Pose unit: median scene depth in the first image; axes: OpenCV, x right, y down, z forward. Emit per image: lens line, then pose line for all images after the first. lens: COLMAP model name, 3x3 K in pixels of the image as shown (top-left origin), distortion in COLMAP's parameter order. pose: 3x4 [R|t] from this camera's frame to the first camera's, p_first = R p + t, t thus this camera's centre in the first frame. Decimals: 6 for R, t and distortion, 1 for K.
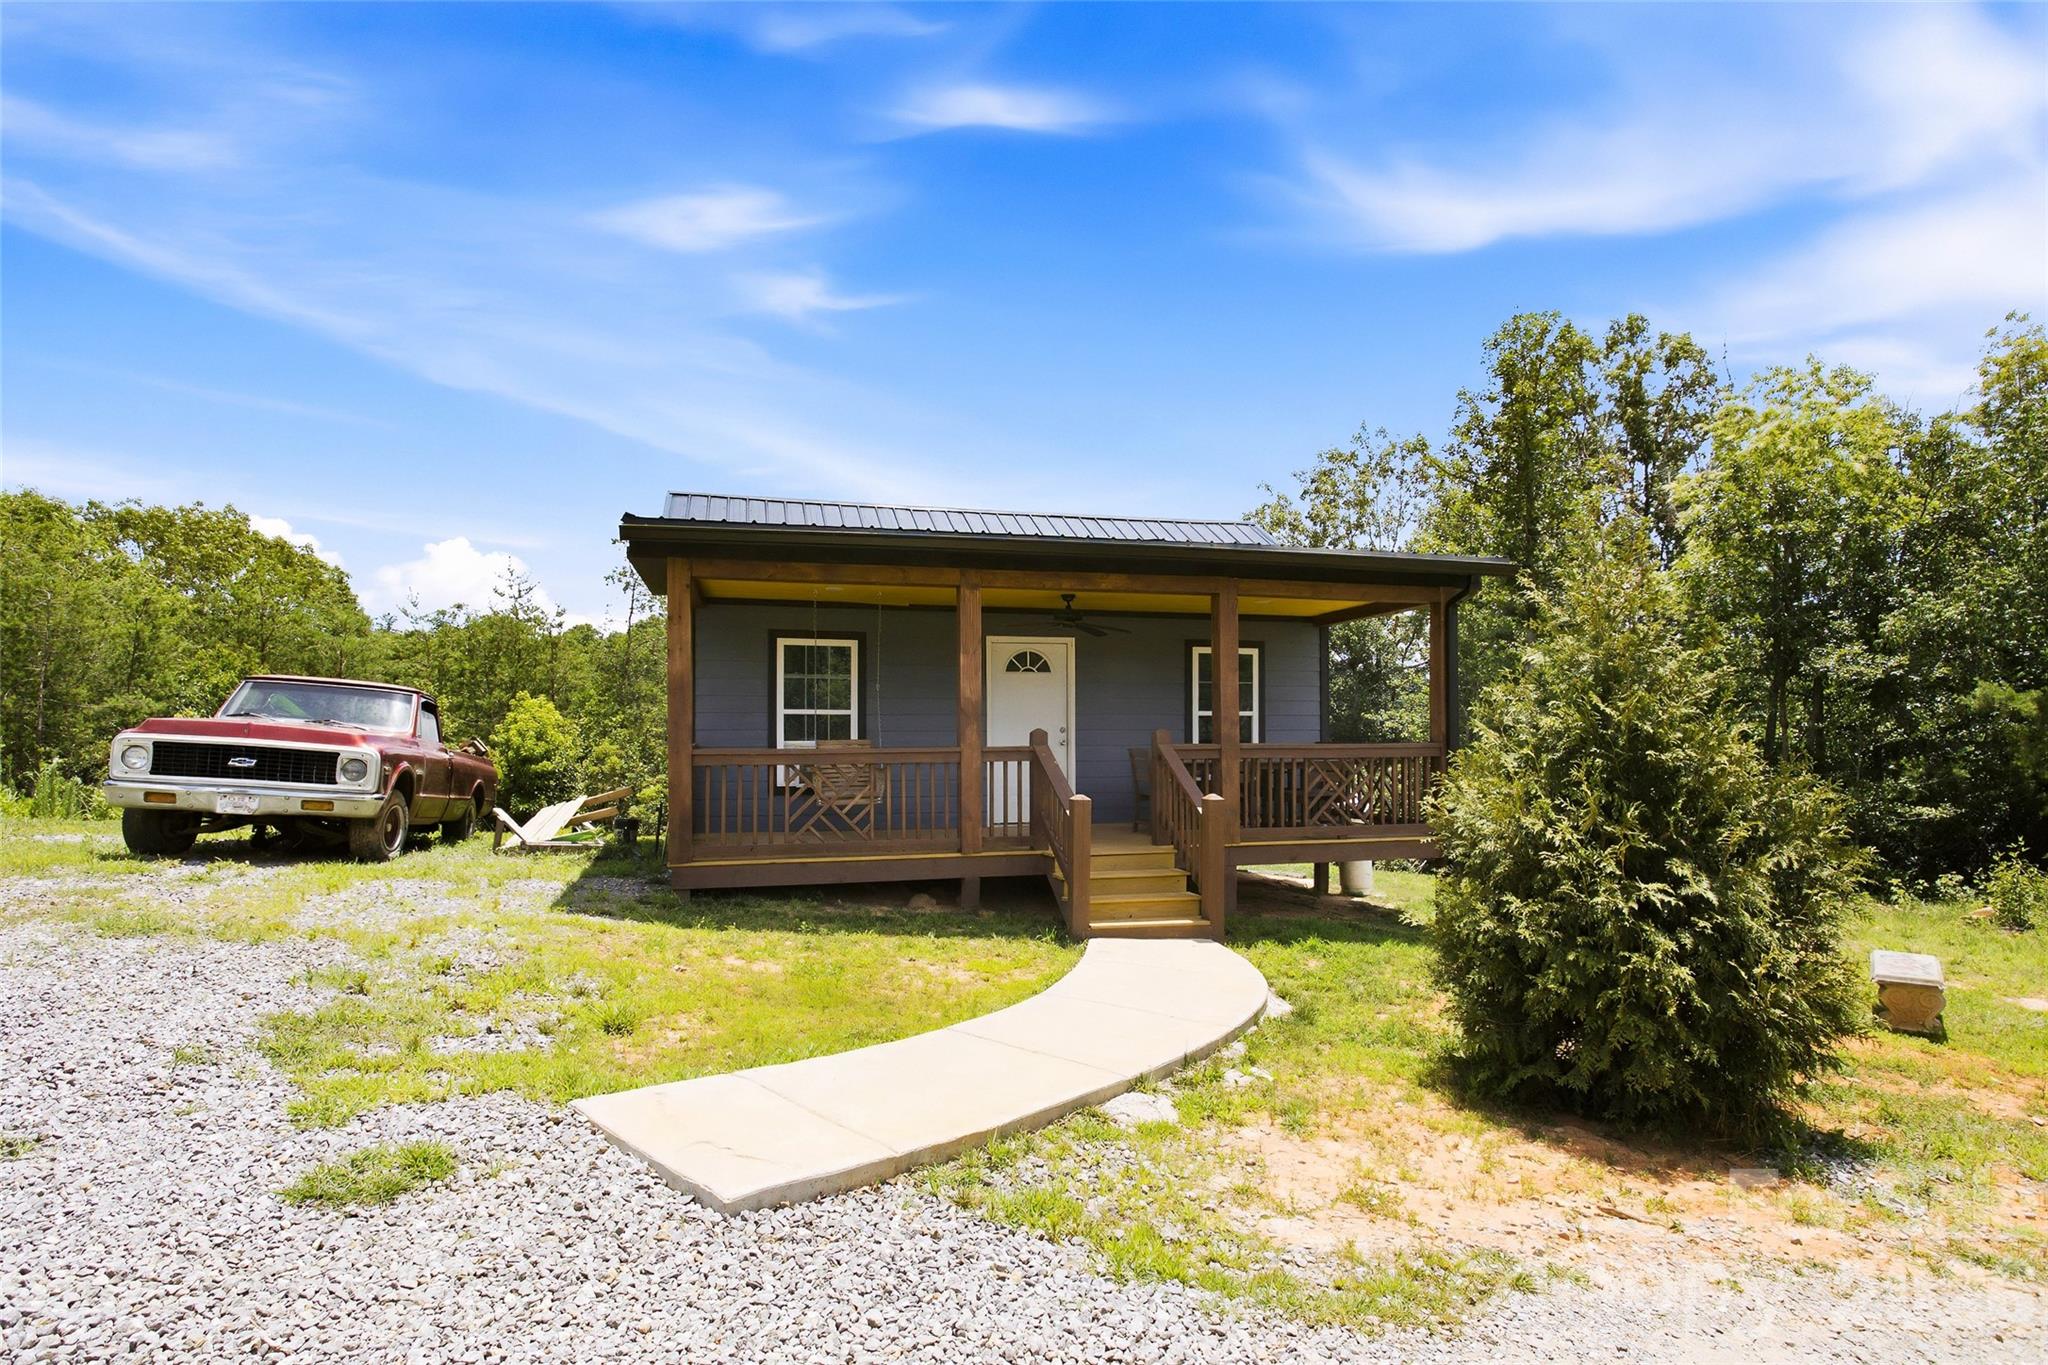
lens RADIAL K [[983.4, 0, 1029.0], [0, 983.4, 697.0], [0, 0, 1]] dist [0.001629, 0.000677]
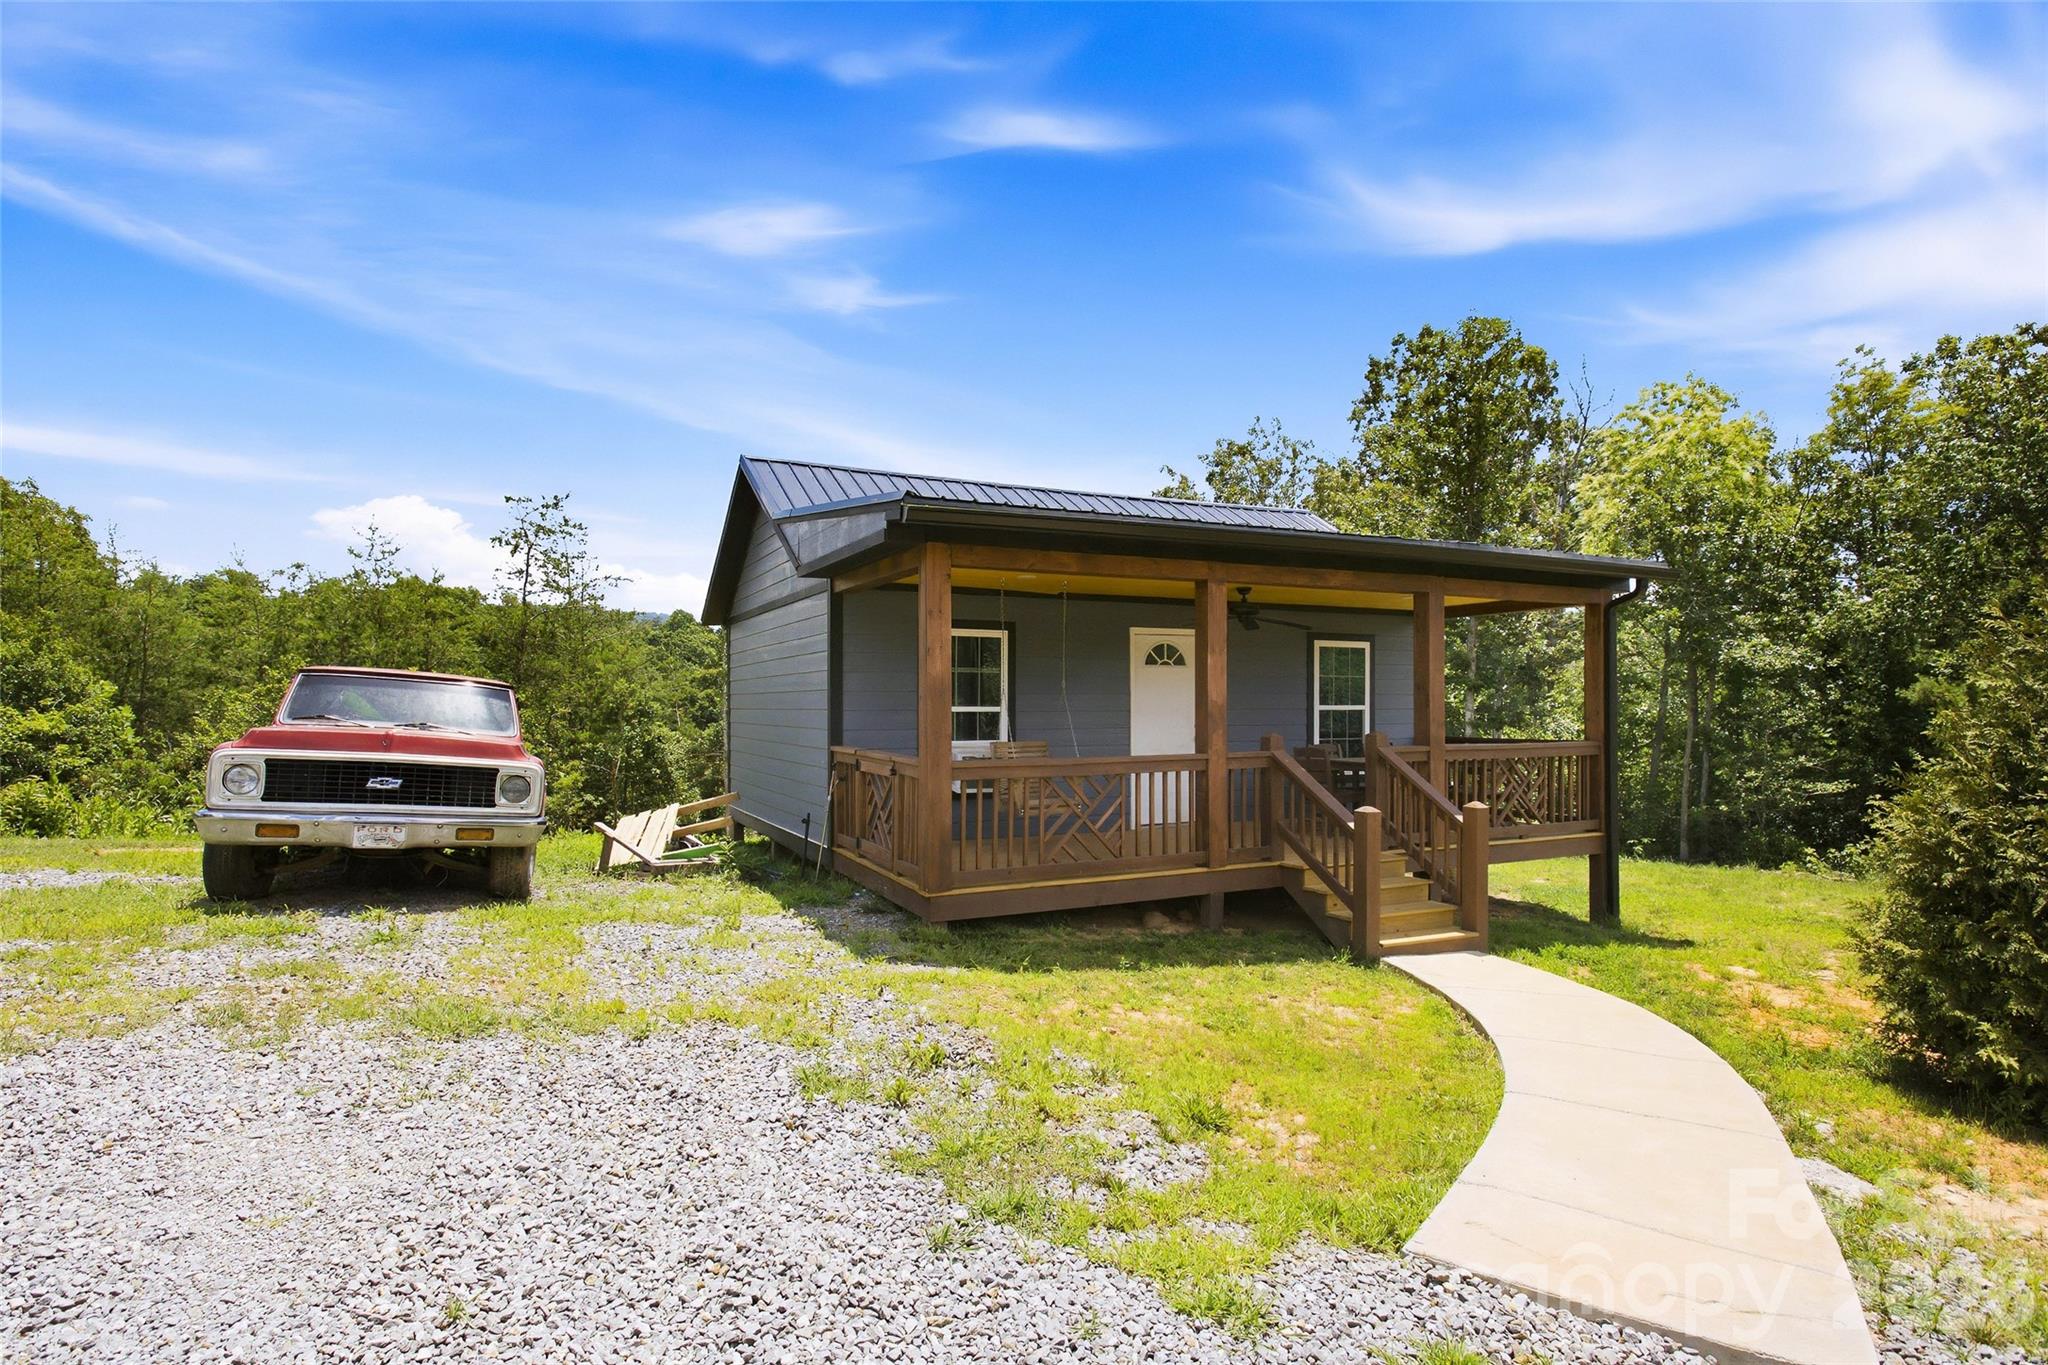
lens RADIAL K [[987.3, 0, 1024.0], [0, 987.3, 682.5], [0, 0, 1]] dist [0.001678, 0.001024]
pose [[0.983543, 0.004634, 0.180614, -0.380796], [-0.007511, 0.999855, 0.015250, -0.027597], [-0.180517, -0.016356, 0.983436, 0.105891]]
